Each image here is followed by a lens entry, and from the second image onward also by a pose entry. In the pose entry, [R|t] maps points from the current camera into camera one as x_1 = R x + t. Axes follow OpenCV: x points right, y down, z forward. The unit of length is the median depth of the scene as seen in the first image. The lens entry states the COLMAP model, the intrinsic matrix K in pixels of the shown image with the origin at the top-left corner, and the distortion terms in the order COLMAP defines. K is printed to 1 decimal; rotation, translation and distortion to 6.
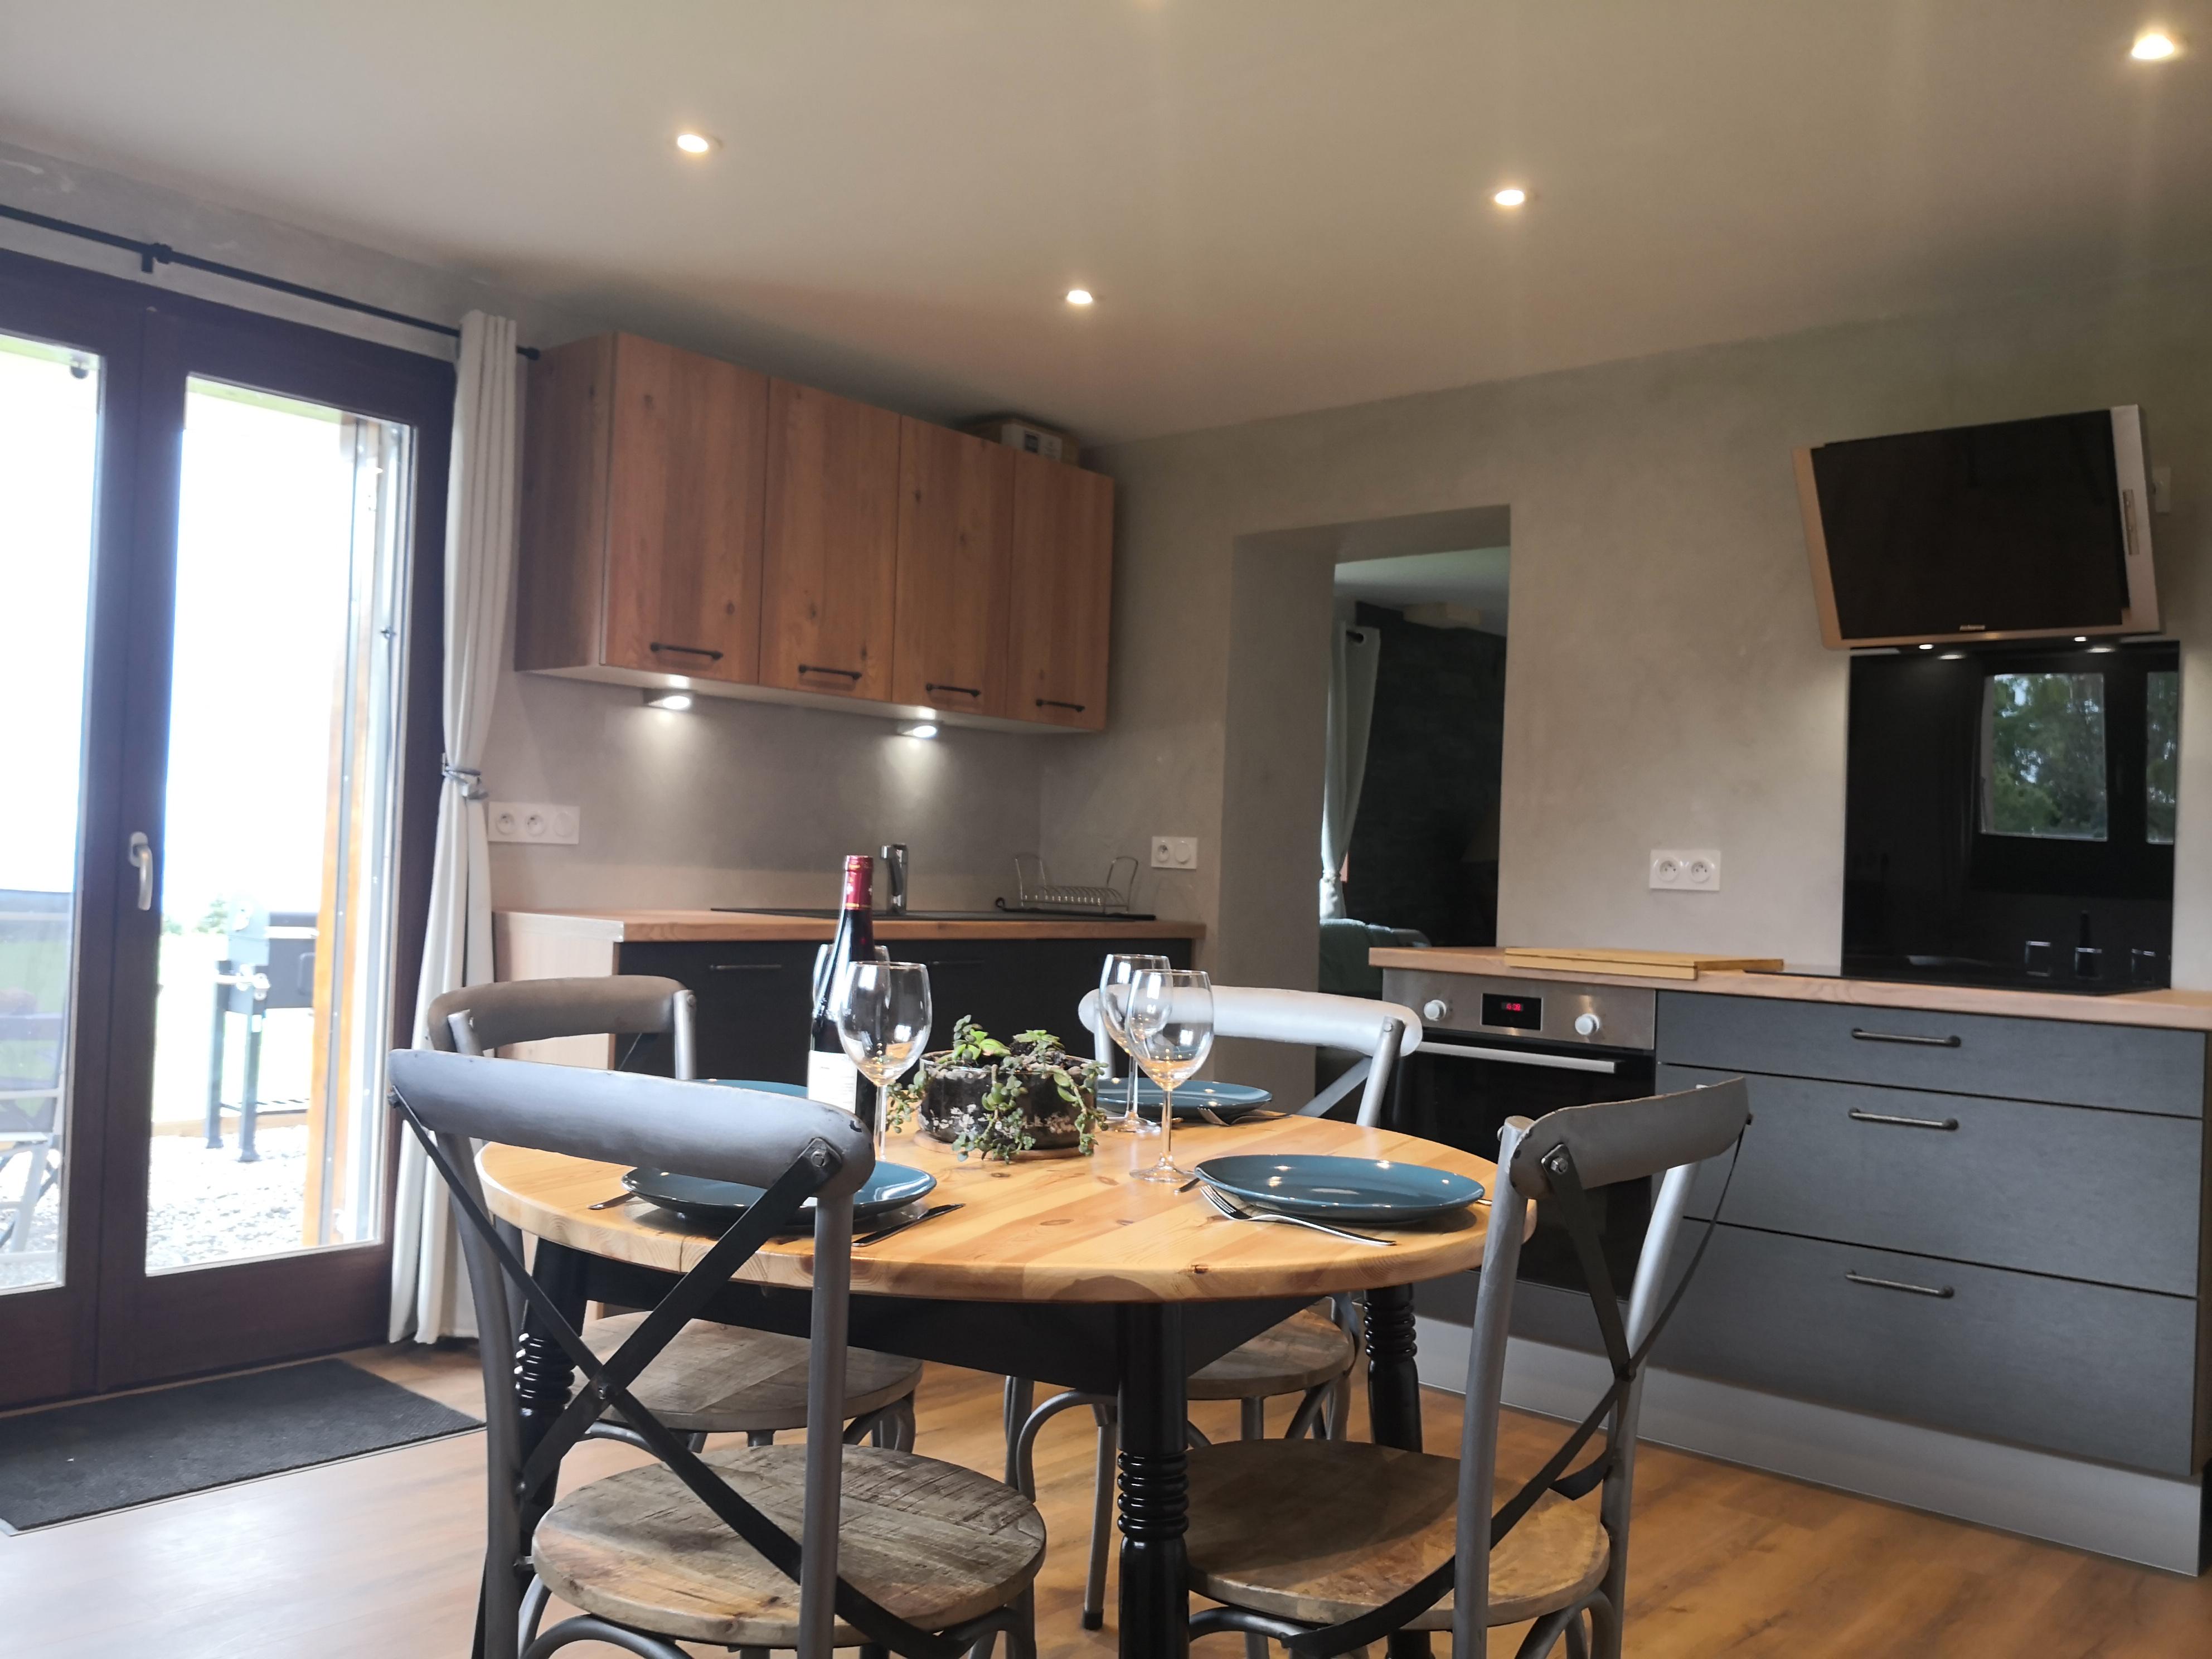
lens RADIAL K [[1789.8, 0, 1095.1], [0, 1789.8, 836.8], [0, 0, 1]] dist [0.000842, -0.007848]
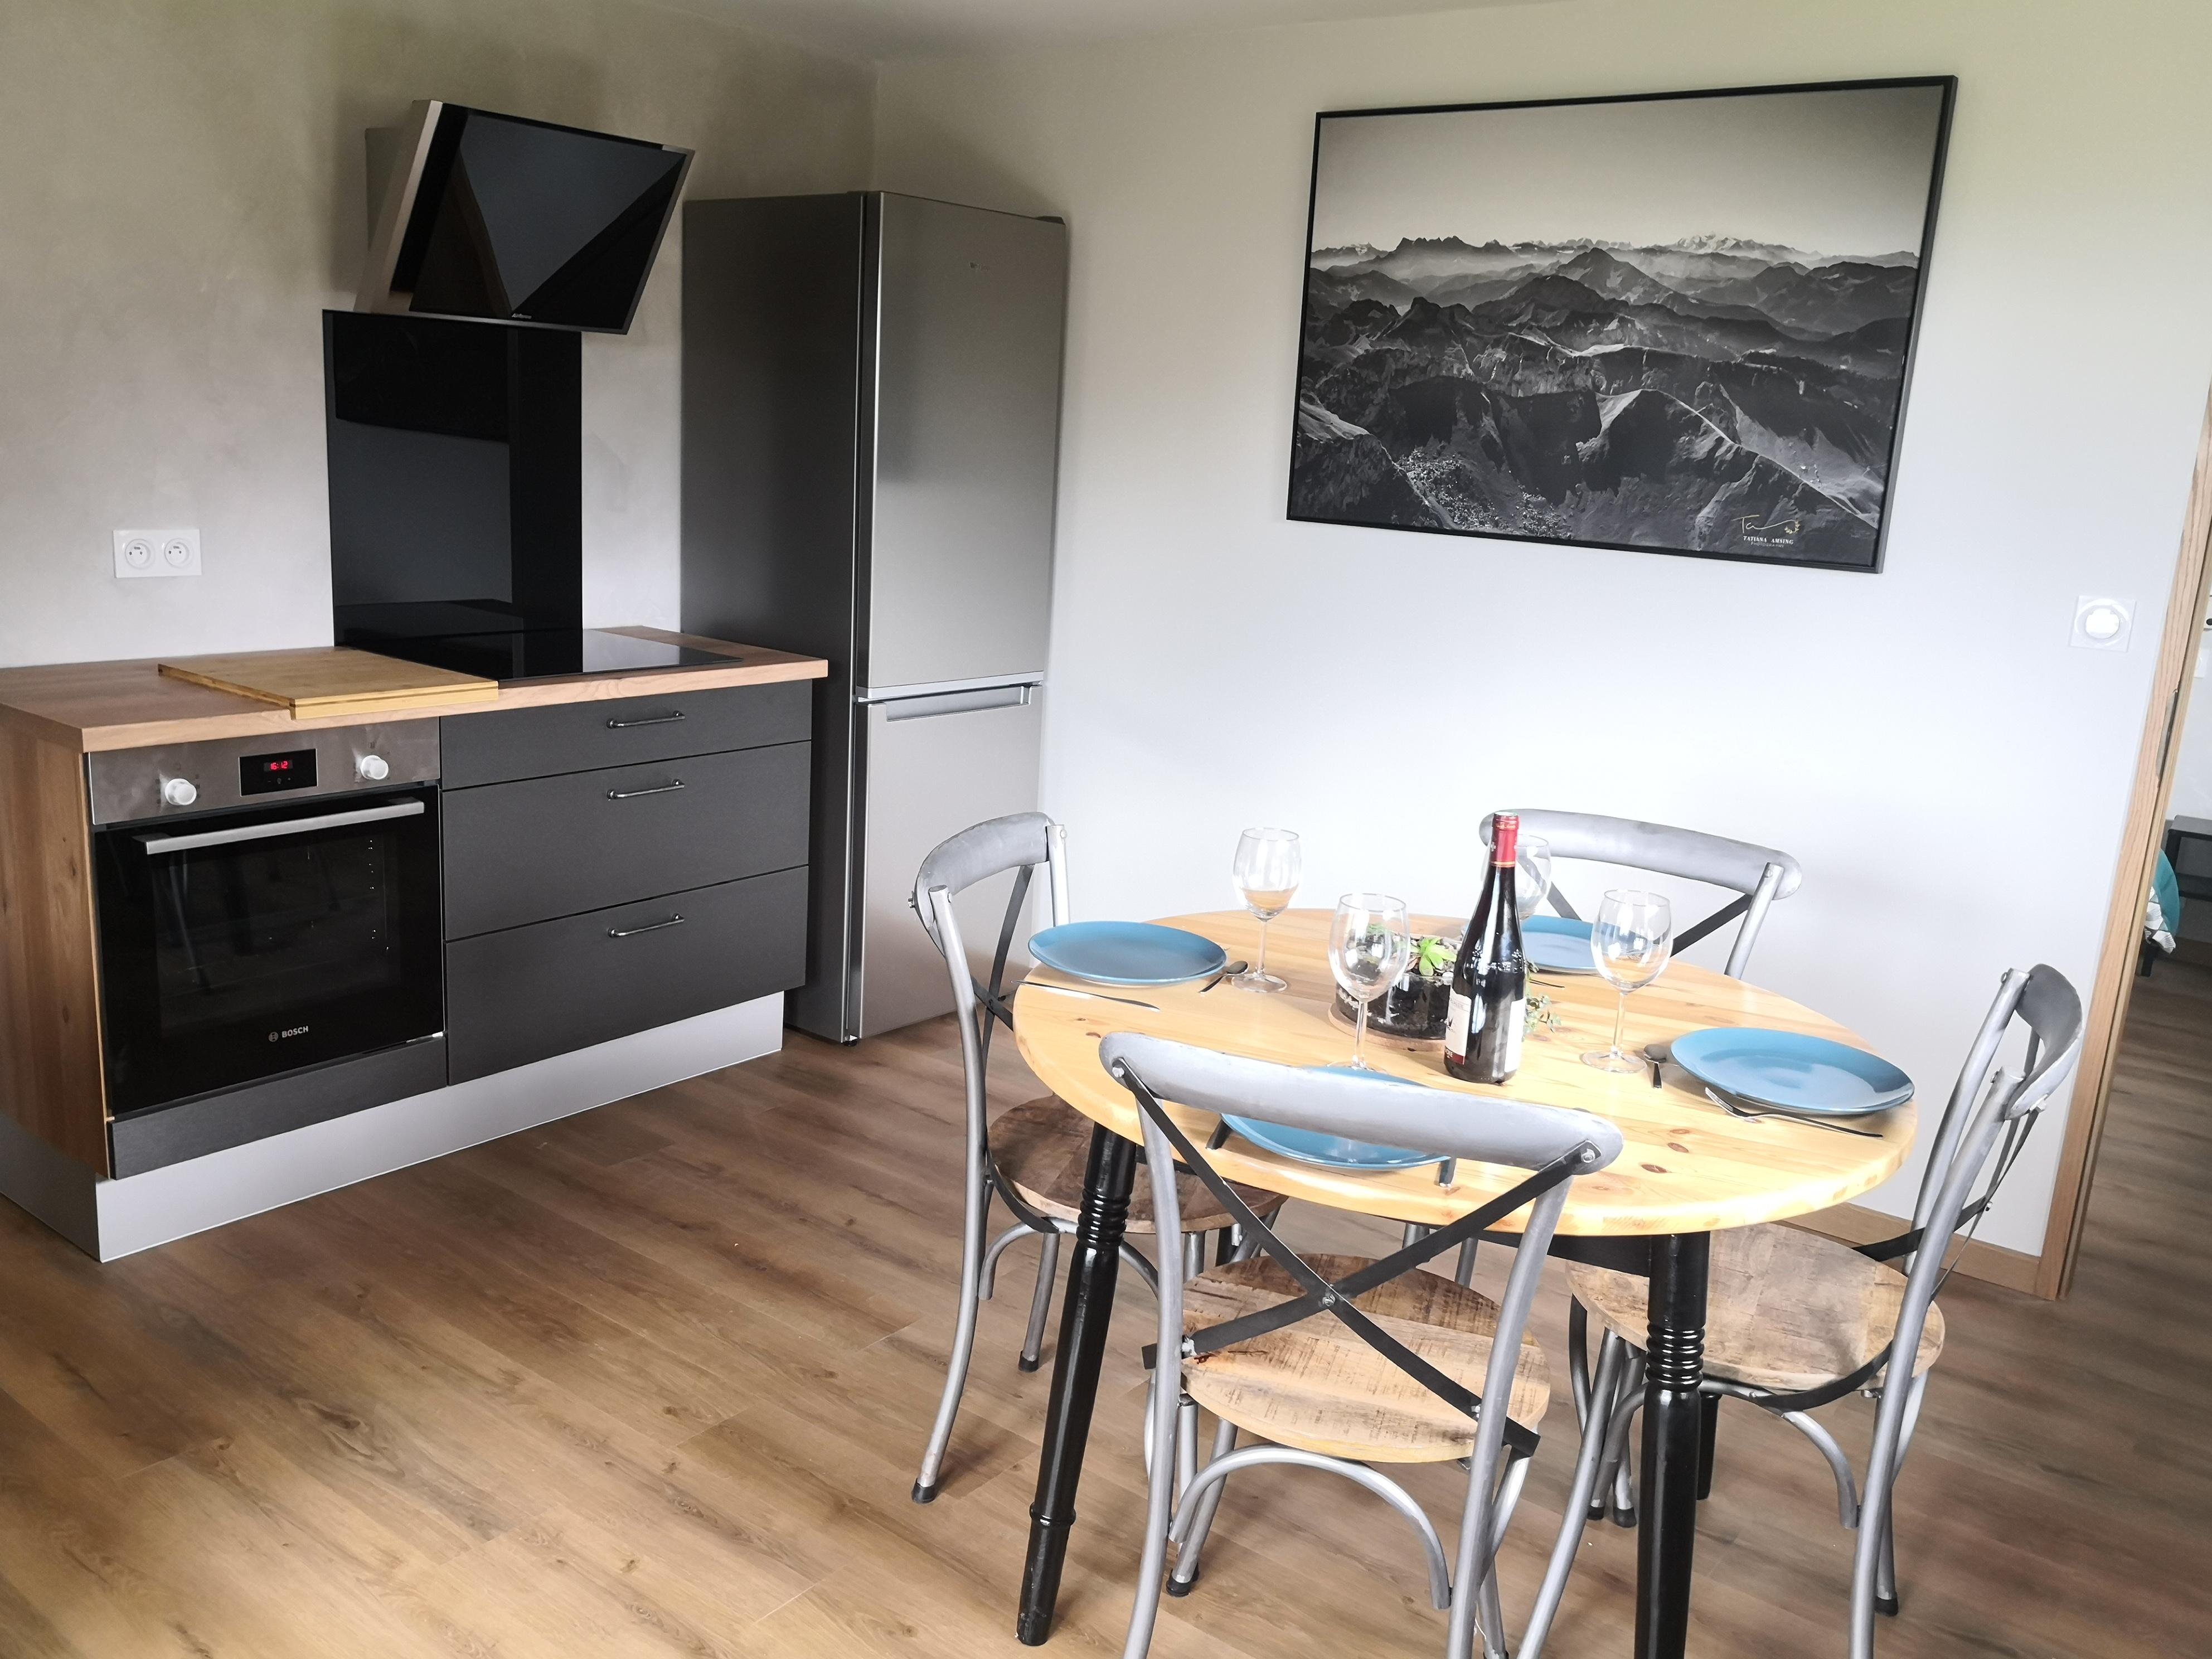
lens RADIAL K [[1789.8, 0, 1095.1], [0, 1789.8, 836.8], [0, 0, 1]] dist [0.000842, -0.007848]
pose [[-0.075226, -0.264983, 0.961314, -0.596978], [-0.087044, 0.962111, 0.258391, -0.119178], [-0.993360, -0.064239, -0.095441, 0.710032]]
